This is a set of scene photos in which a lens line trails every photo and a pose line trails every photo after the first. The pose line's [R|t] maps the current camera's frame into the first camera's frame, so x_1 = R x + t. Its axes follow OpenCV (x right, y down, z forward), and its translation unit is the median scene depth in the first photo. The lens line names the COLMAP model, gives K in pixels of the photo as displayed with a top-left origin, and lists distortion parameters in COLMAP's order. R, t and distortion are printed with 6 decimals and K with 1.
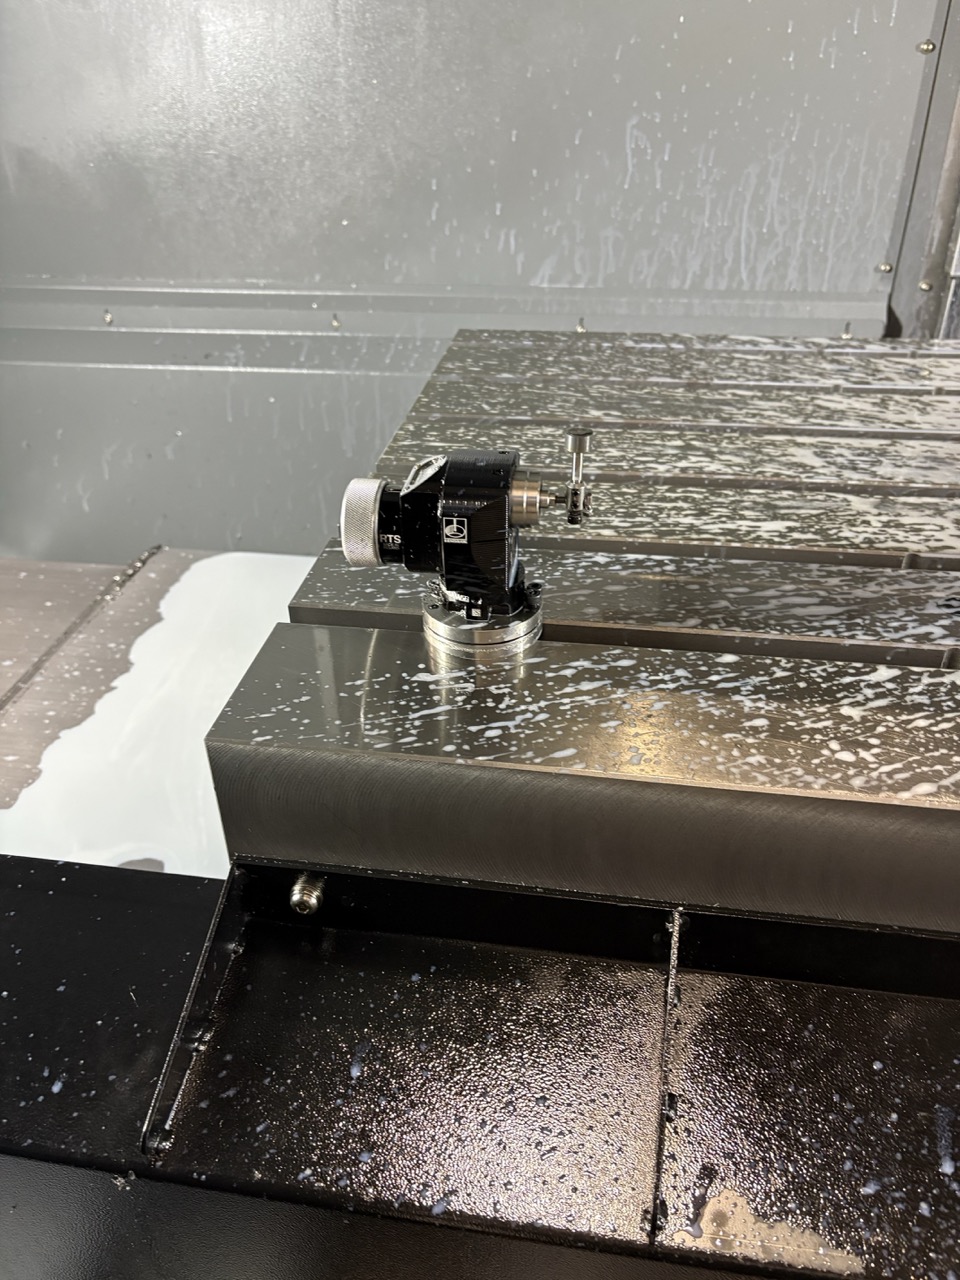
lens RADIAL K [[960.9, 0, 480.0], [0, 960.9, 640.0], [0, 0, 1]] dist [0.055305, -0.070784]
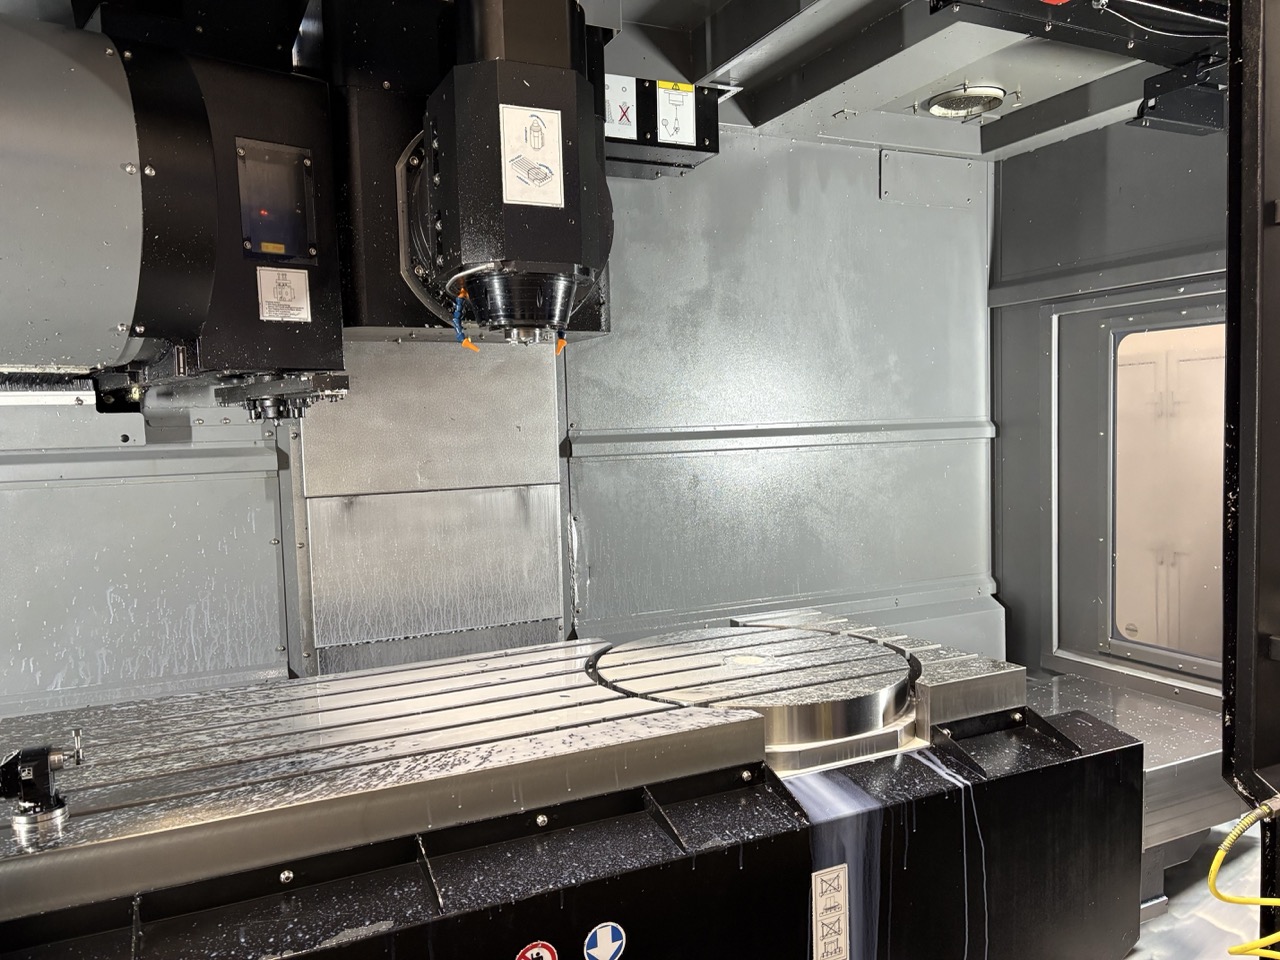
lens RADIAL K [[960.9, 0, 640.0], [0, 960.9, 480.0], [0, 0, 1]] dist [0.055305, -0.070784]
pose [[0.817931, -0.044494, 0.573594, -0.083275], [0.329679, 0.853322, -0.403923, 0.487436], [-0.471488, 0.519483, 0.712627, -1.242827]]
